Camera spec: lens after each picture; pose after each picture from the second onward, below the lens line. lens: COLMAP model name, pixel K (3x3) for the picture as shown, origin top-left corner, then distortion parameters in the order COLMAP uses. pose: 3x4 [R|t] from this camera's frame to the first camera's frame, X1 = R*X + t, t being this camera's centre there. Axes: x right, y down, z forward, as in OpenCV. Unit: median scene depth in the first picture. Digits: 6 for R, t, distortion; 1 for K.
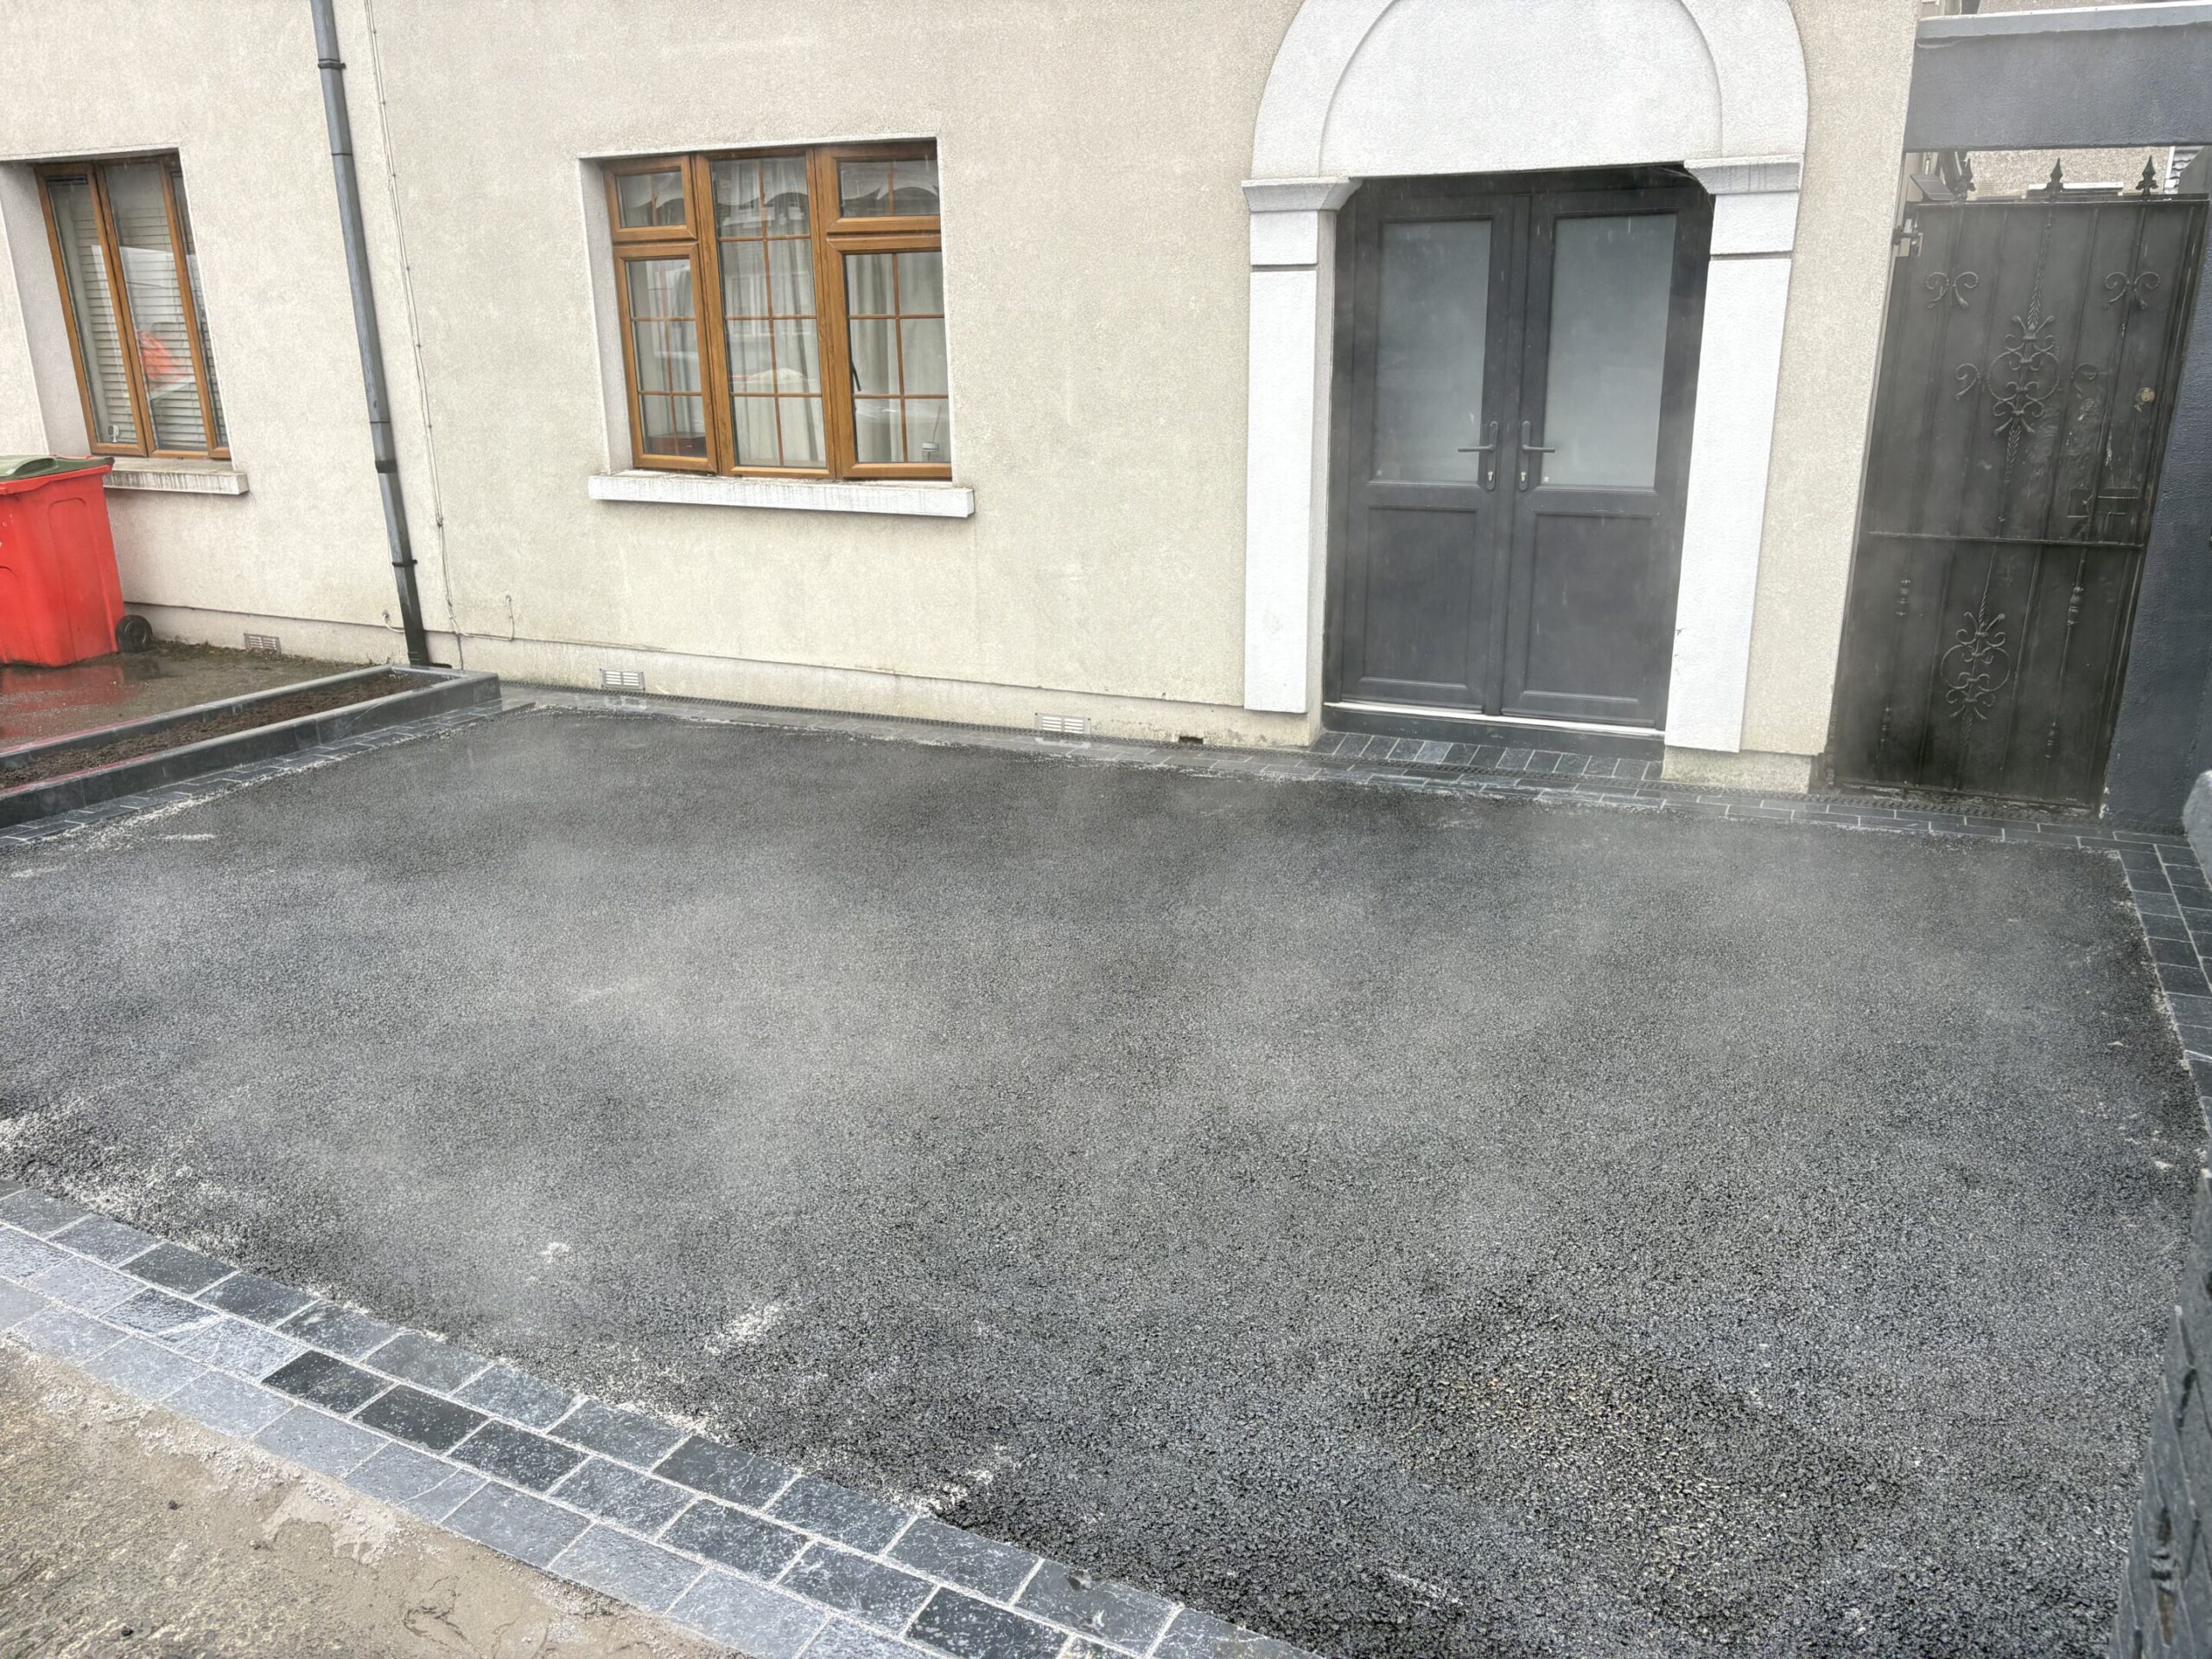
lens RADIAL K [[1663.7, 0, 1116.7], [0, 1663.7, 839.9], [0, 0, 1]] dist [0.044126, -0.045292]
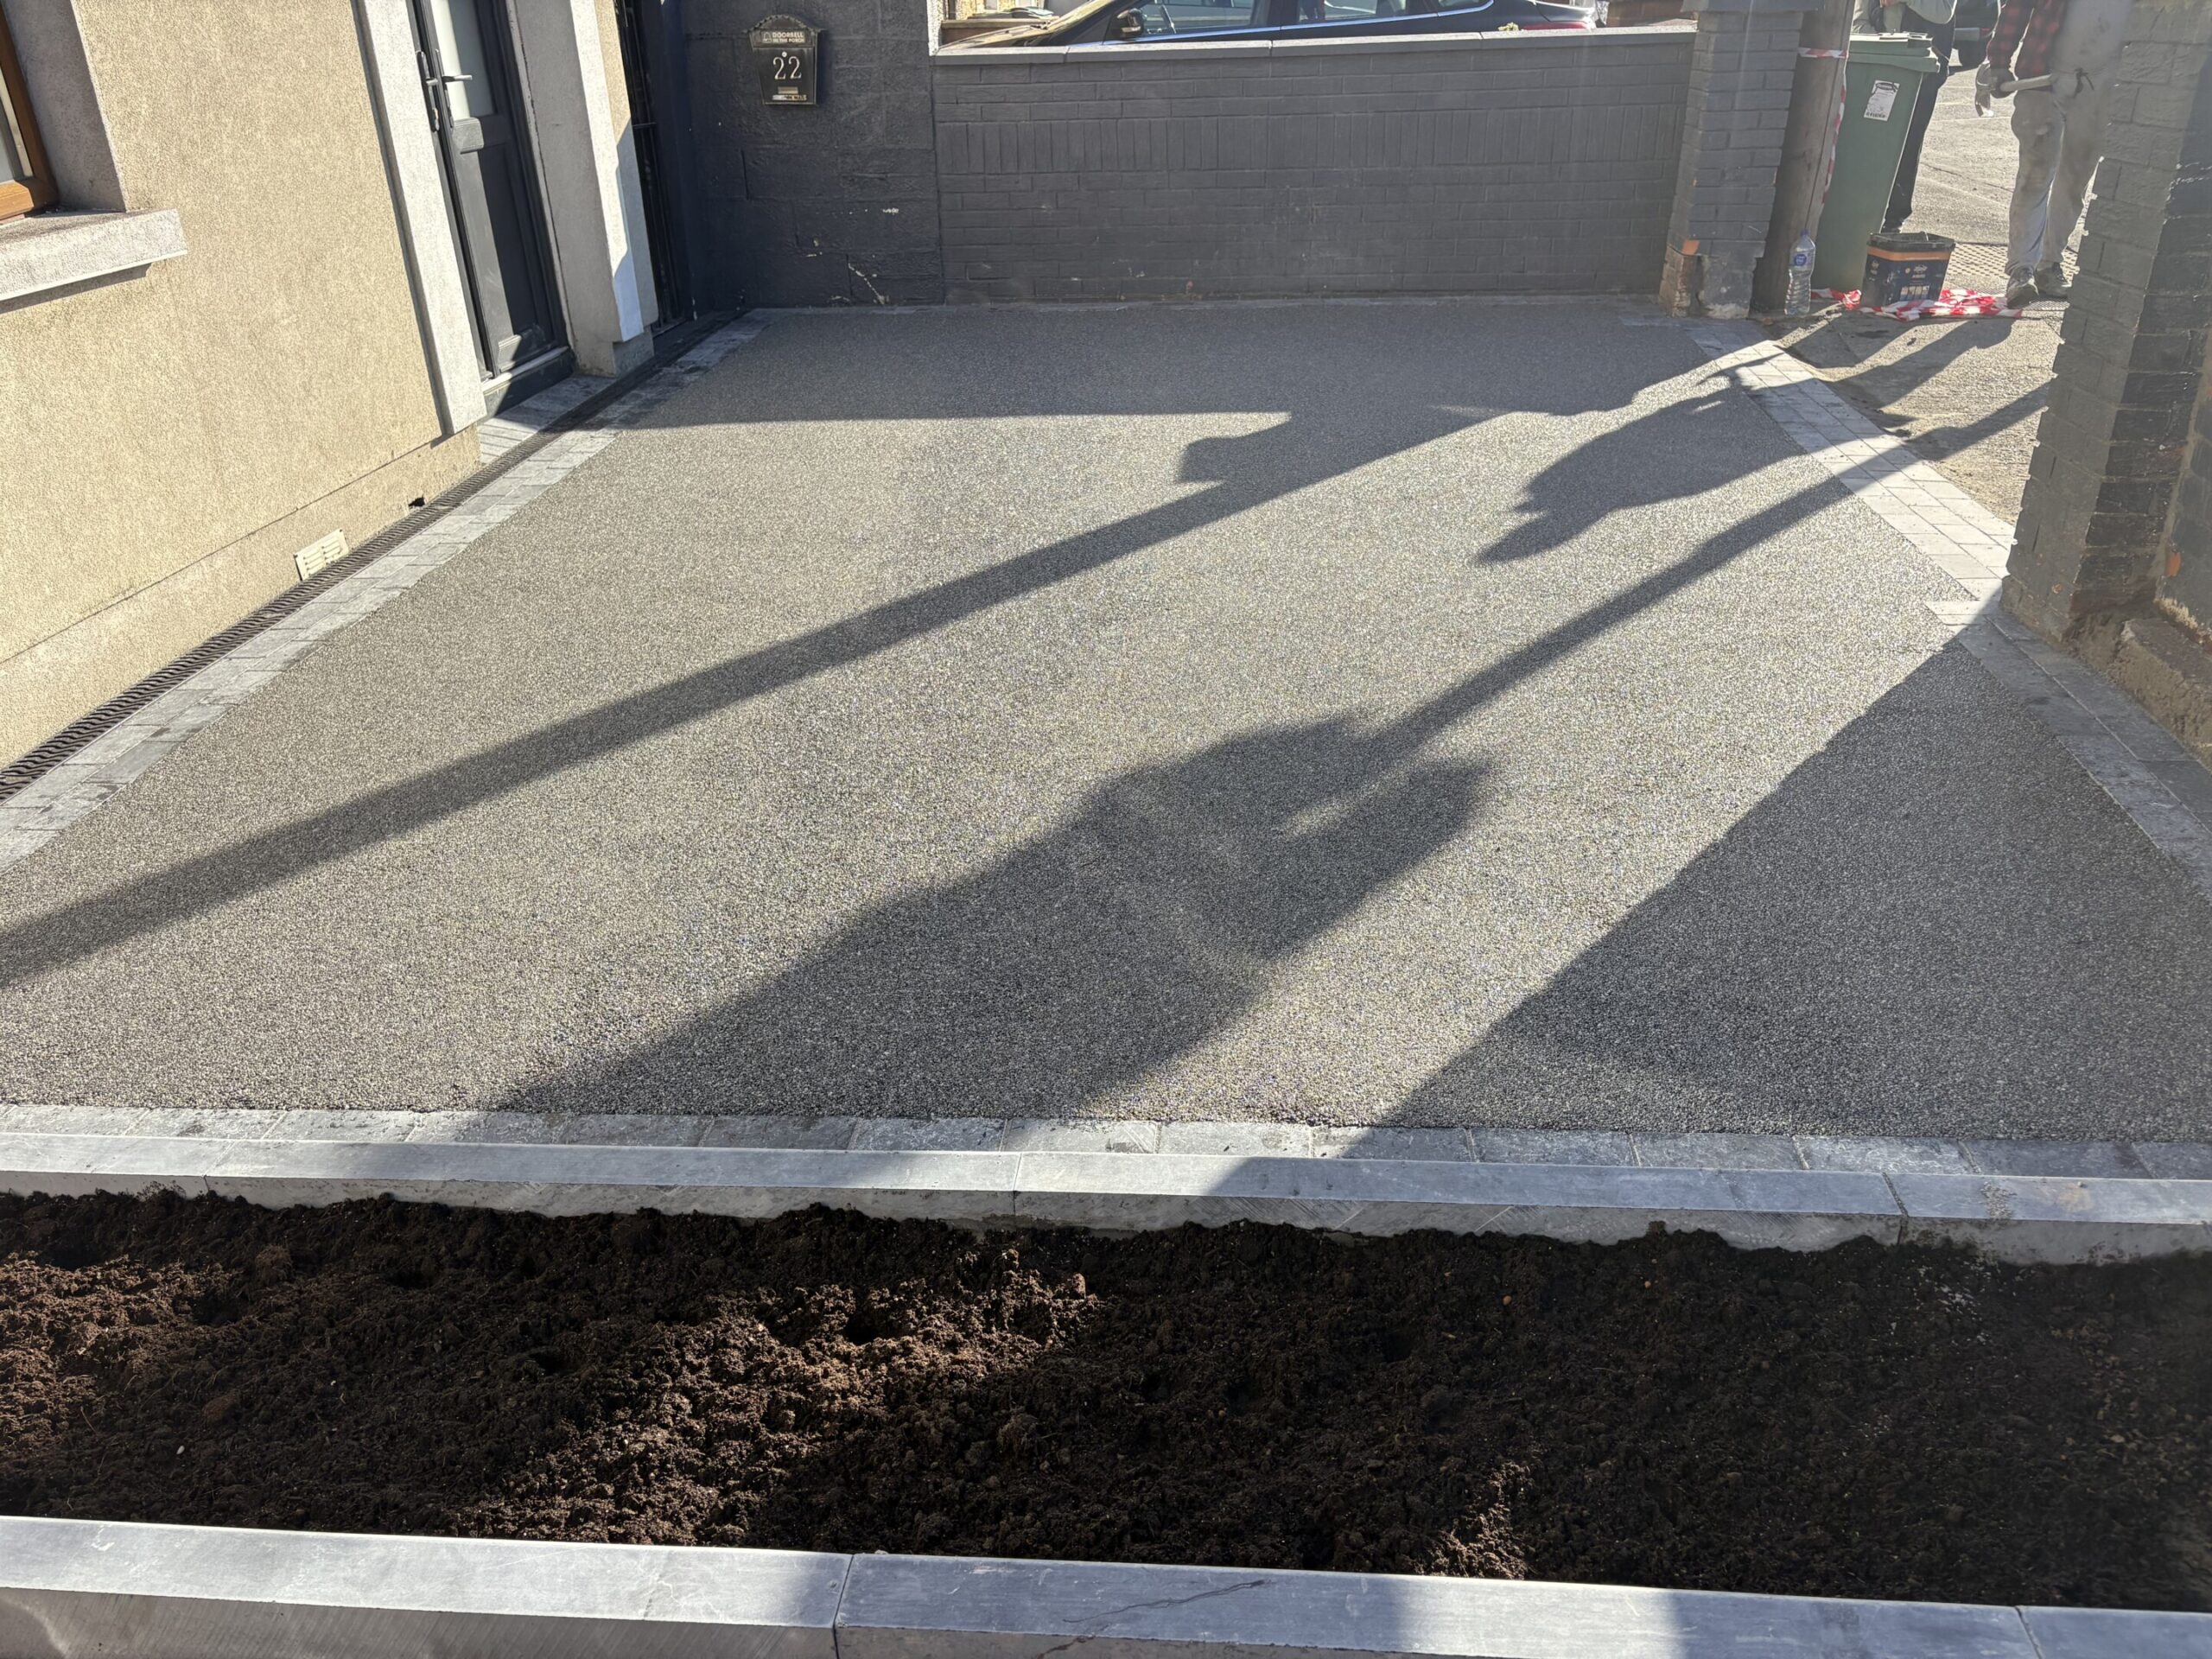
lens RADIAL K [[1692.7, 0, 1098.3], [0, 1692.7, 861.9], [0, 0, 1]] dist [0.026656, -0.037476]
pose [[-0.331954, -0.408967, 0.850031, -0.811899], [0.318460, 0.799634, 0.509086, -0.231210], [-0.887913, 0.439694, -0.135202, 0.914420]]
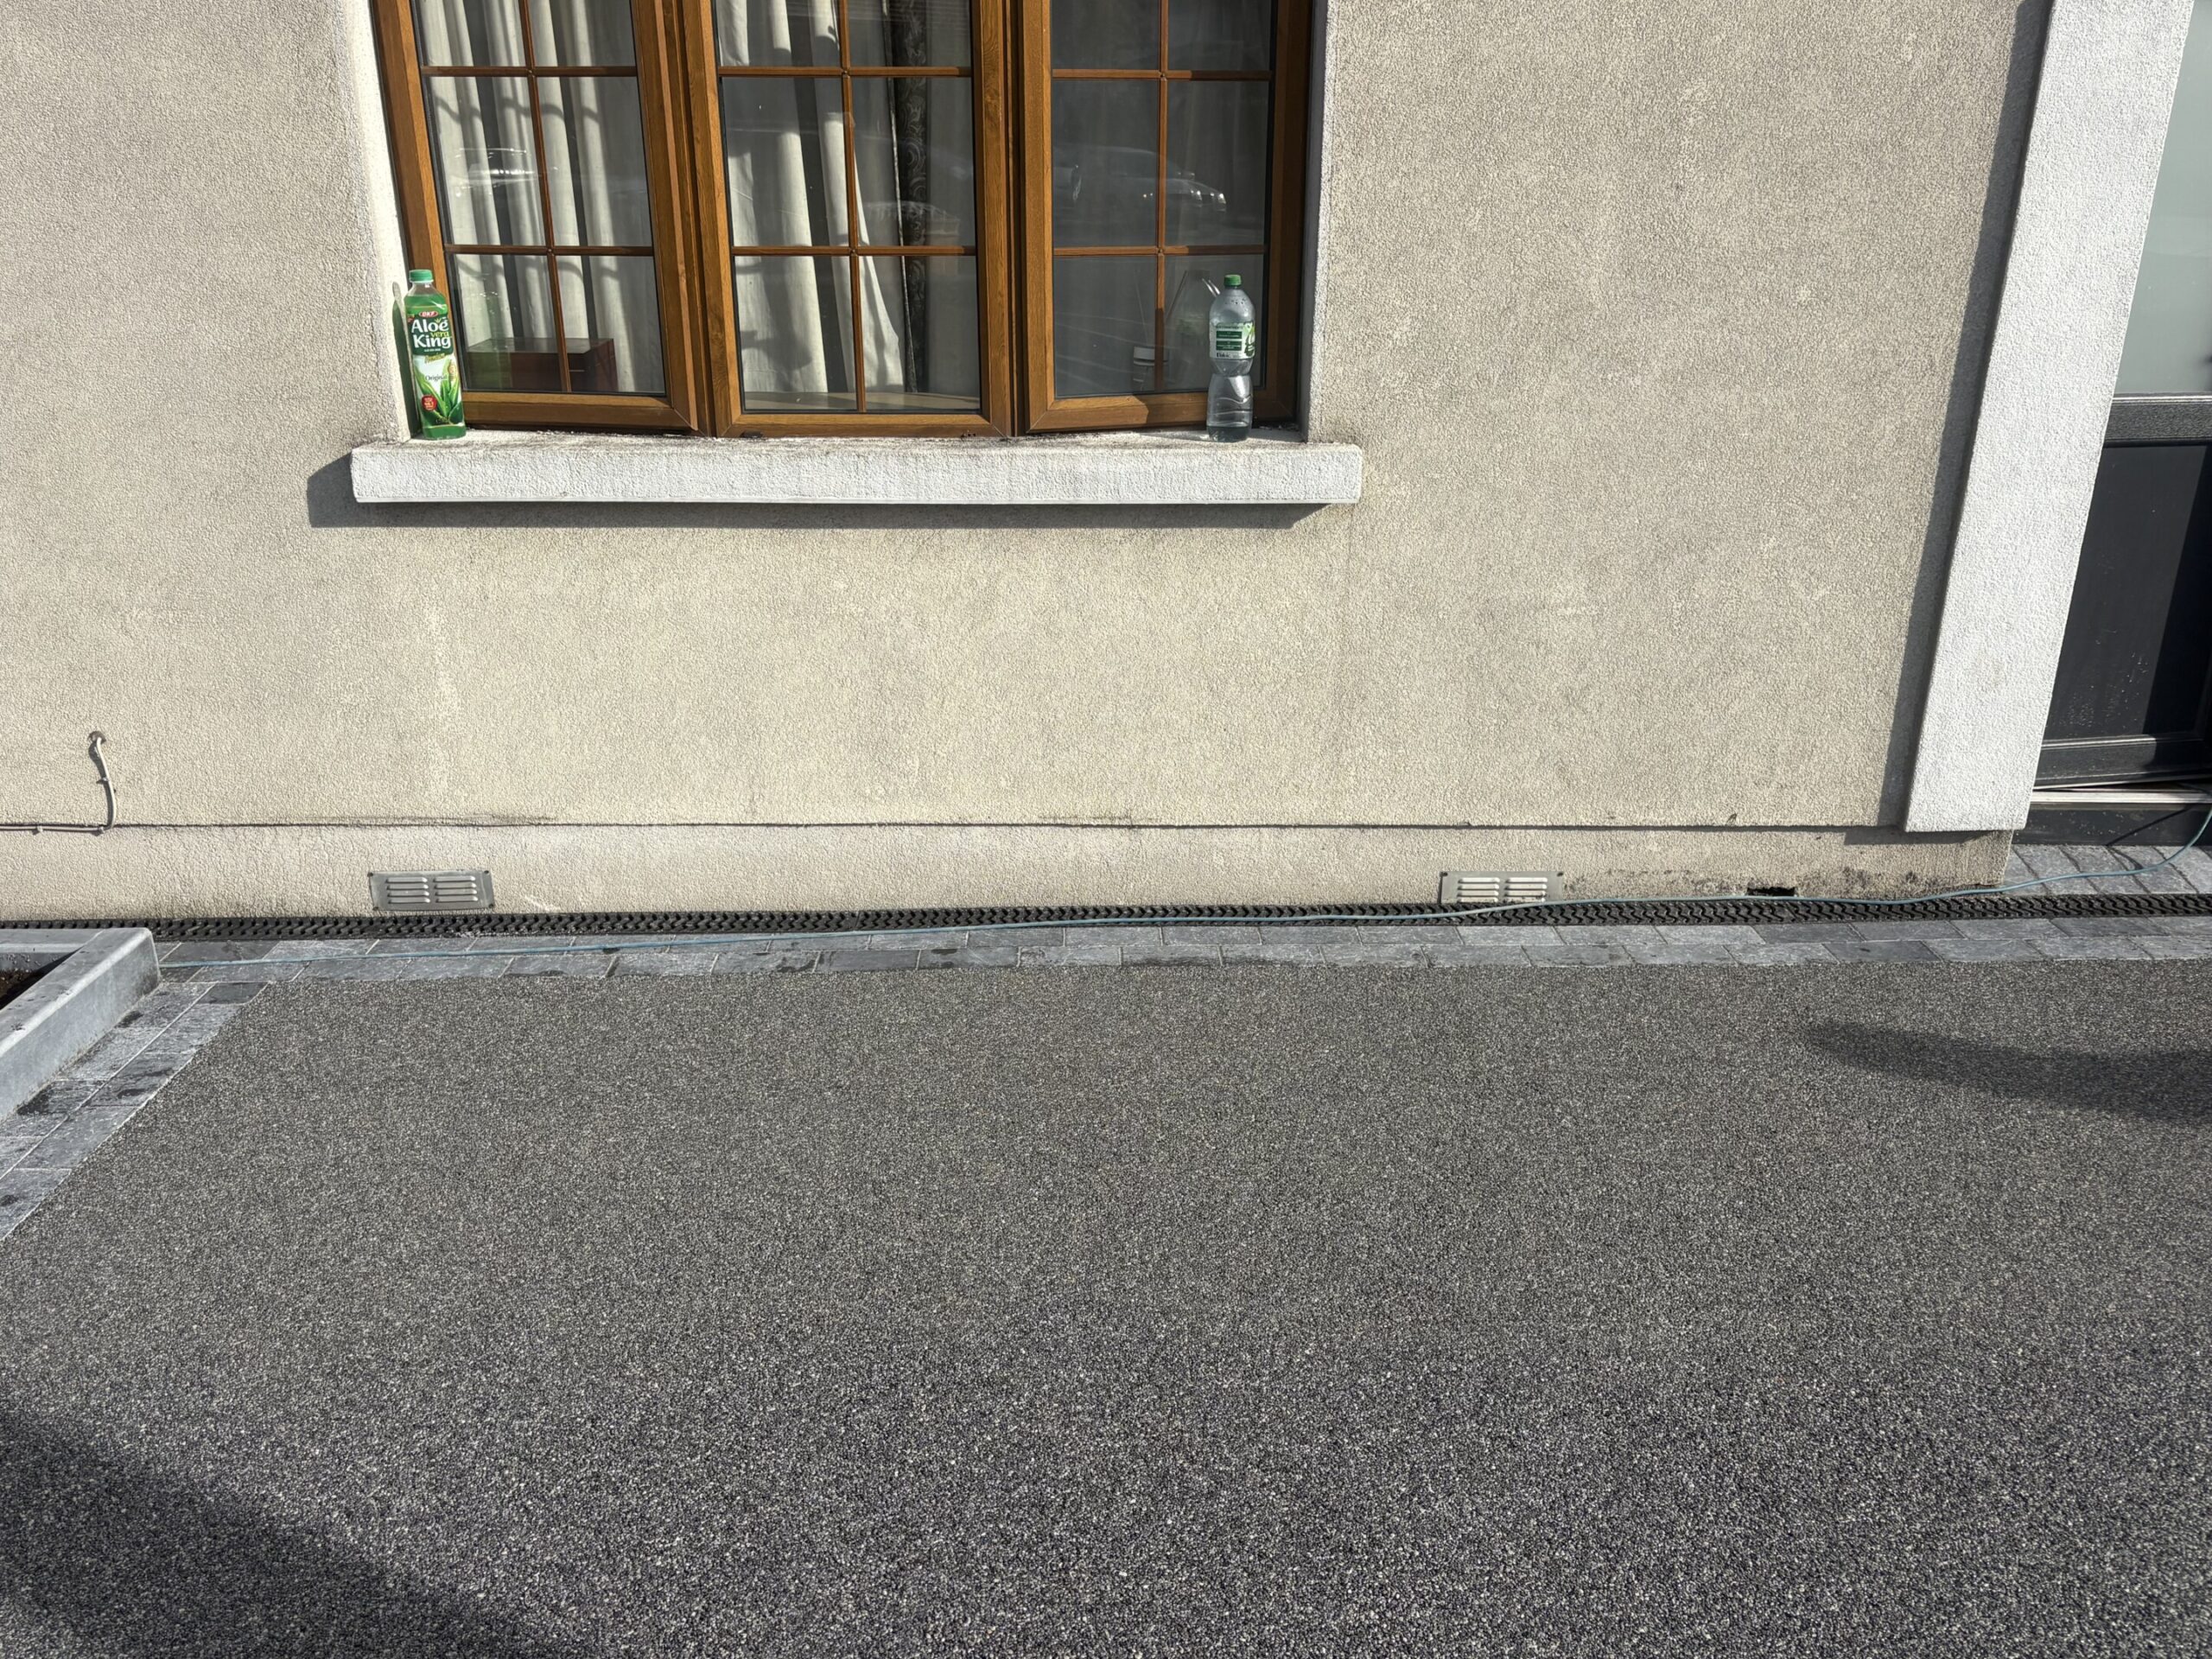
lens RADIAL K [[1757.4, 0, 1086.2], [0, 1757.4, 852.0], [0, 0, 1]] dist [0.030674, -0.025517]
pose [[0.903409, -0.140667, 0.405049, -0.391590], [0.117687, 0.989723, 0.081230, -0.148276], [-0.412313, -0.025715, 0.910679, 0.581082]]
